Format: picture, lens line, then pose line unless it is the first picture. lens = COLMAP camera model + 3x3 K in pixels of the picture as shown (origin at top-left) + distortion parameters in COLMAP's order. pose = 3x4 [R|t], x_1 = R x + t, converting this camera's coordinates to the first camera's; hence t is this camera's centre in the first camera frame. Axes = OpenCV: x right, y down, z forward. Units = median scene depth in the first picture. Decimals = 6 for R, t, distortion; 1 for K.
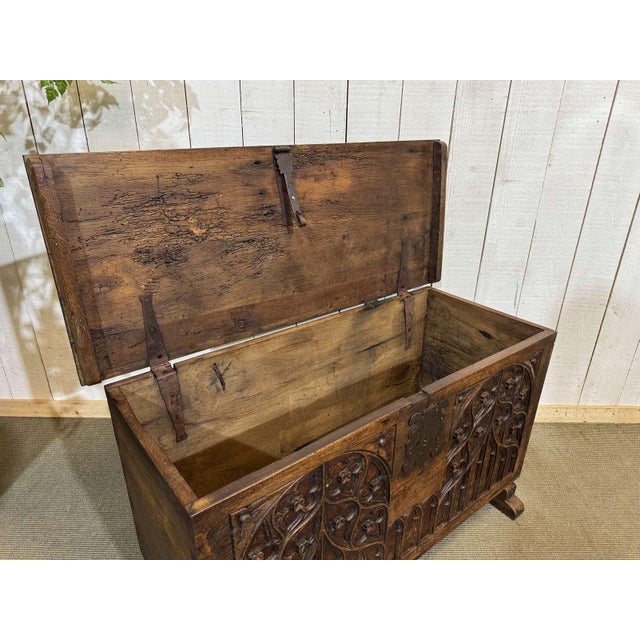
lens RADIAL K [[461.0, 0, 321.3], [0, 461.0, 324.2], [0, 0, 1]] dist [0.037343, -0.024927]
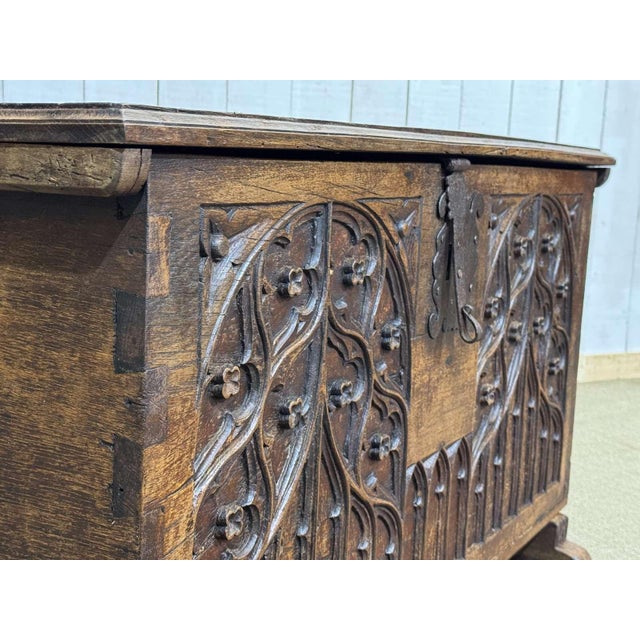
lens RADIAL K [[1069.4, 0, 319.2], [0, 1069.4, 319.5], [0, 0, 1]] dist [0.133483, 0.000000]
pose [[0.923592, -0.029720, 0.382223, -0.285165], [0.130265, 0.962001, -0.239968, 0.451353], [-0.360567, 0.271423, 0.892368, 0.036724]]
